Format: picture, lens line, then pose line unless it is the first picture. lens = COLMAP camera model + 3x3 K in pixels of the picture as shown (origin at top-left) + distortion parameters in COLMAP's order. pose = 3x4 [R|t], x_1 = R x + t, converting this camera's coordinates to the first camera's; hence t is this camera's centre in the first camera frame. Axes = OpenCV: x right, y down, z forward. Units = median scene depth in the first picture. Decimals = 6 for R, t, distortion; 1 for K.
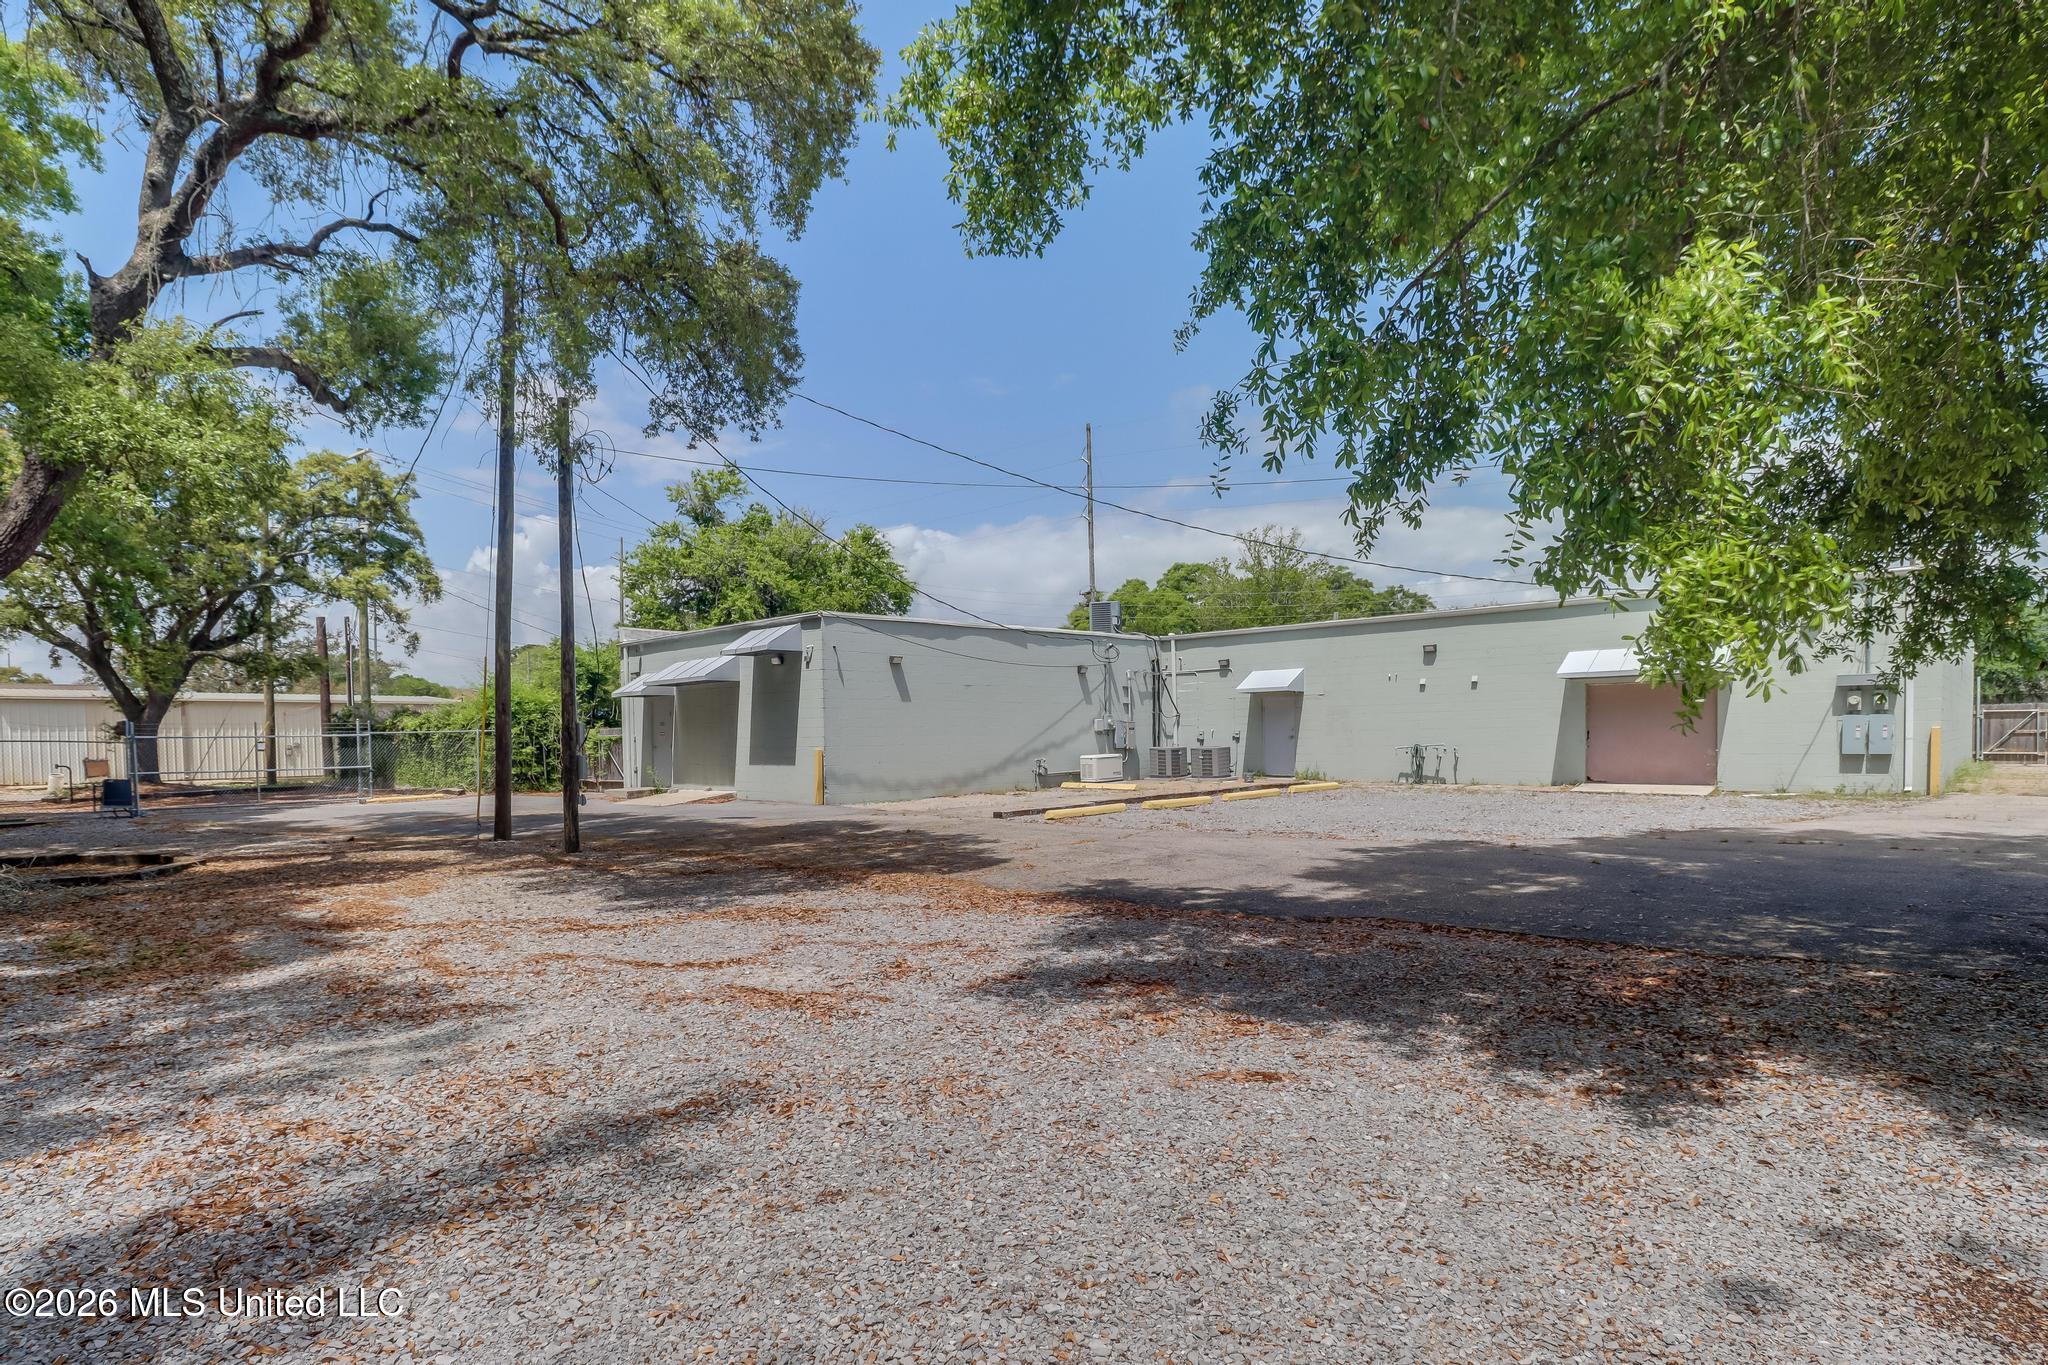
lens RADIAL K [[1038.7, 0, 1018.6], [0, 1038.7, 727.0], [0, 0, 1]] dist [0.000604, -0.029962]
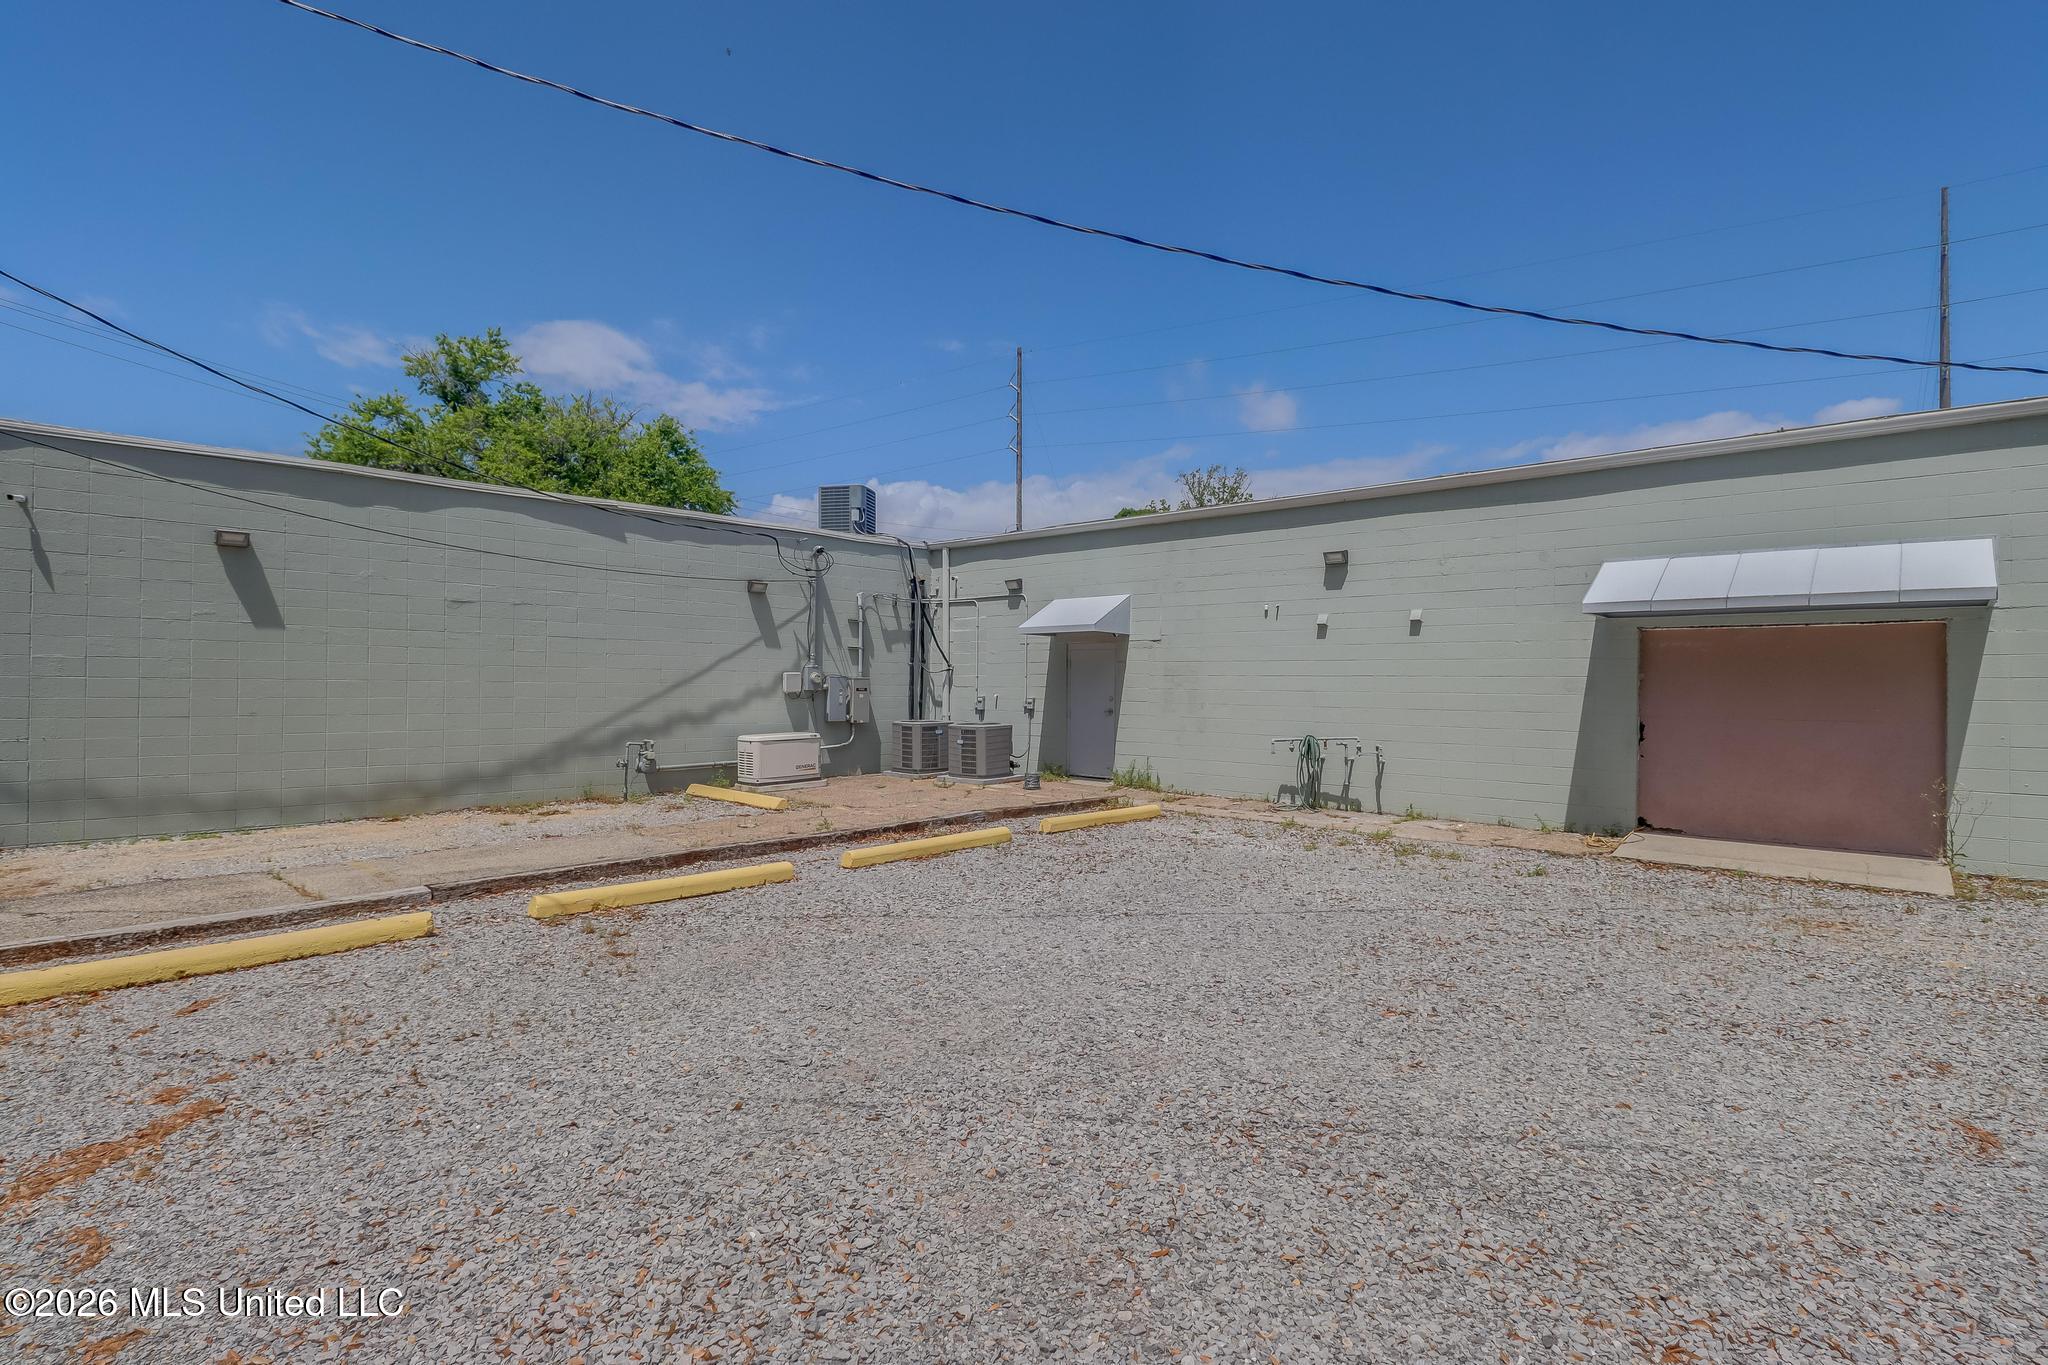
lens RADIAL K [[1008.2, 0, 1020.6], [0, 1008.2, 665.5], [0, 0, 1]] dist [0.002488, -0.015621]
pose [[0.999241, 0.027556, 0.027530, 0.189835], [-0.027285, 0.999576, -0.010180, -0.009132], [-0.027798, 0.009421, 0.999569, 0.417841]]
